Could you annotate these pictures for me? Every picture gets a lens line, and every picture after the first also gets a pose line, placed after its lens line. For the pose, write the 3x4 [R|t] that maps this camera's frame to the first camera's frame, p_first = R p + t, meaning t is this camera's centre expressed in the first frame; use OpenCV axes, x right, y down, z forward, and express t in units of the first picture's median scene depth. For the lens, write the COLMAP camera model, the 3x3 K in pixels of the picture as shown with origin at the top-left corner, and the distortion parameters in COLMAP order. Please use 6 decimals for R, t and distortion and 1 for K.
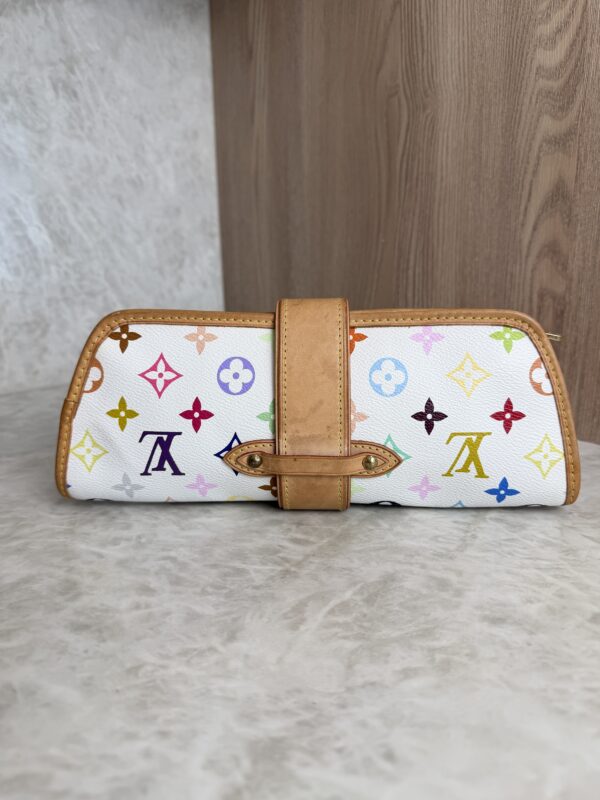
lens RADIAL K [[575.5, 0, 300.0], [0, 575.5, 400.0], [0, 0, 1]] dist [-0.008153, -0.023180]
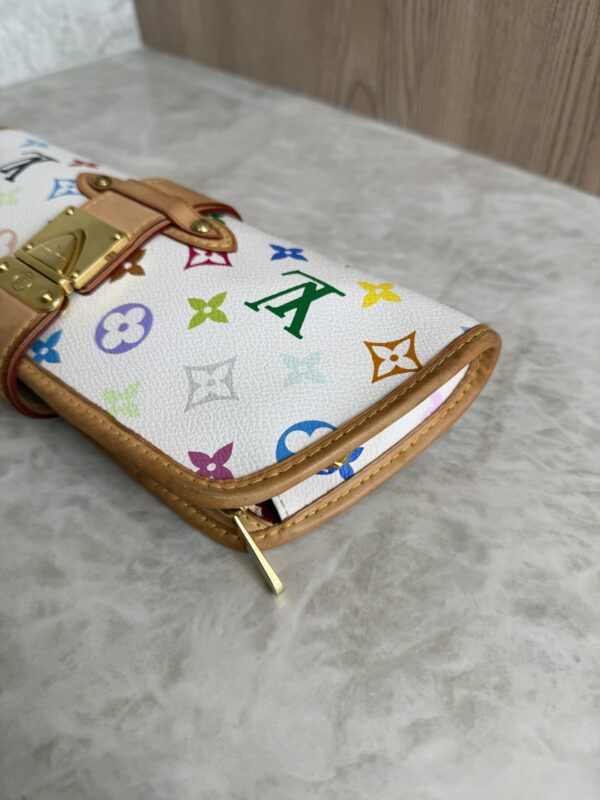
lens RADIAL K [[591.8, 0, 300.0], [0, 591.8, 386.8], [0, 0, 1]] dist [-0.047954, 0.003039]
pose [[0.996937, -0.063757, 0.045291, 0.024700], [0.030943, 0.853437, 0.520276, -0.240429], [-0.071824, -0.517281, 0.852796, 0.486099]]
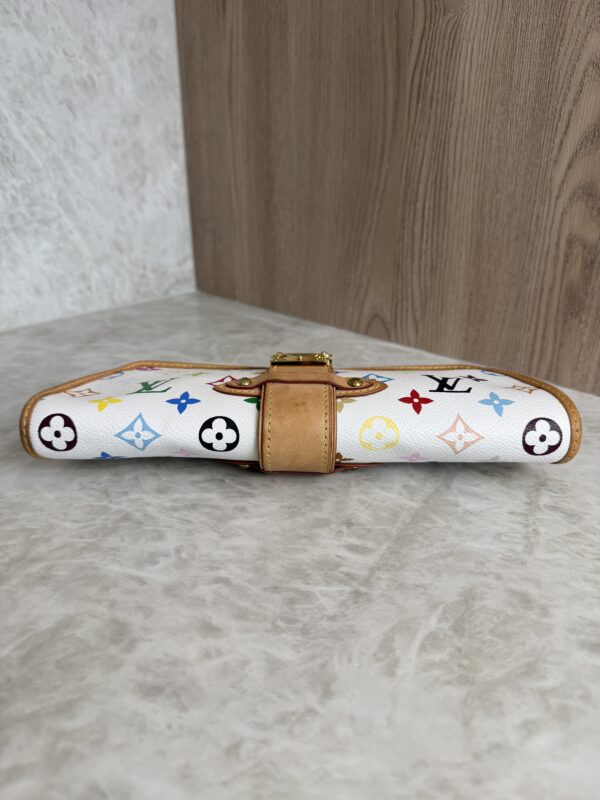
lens RADIAL K [[576.9, 0, 295.3], [0, 576.9, 401.0], [0, 0, 1]] dist [-0.029776, 0.005297]
pose [[0.994278, -0.030150, 0.102484, -0.219964], [0.011443, 0.983885, 0.178434, -0.178758], [-0.106212, -0.176240, 0.978600, 0.178884]]
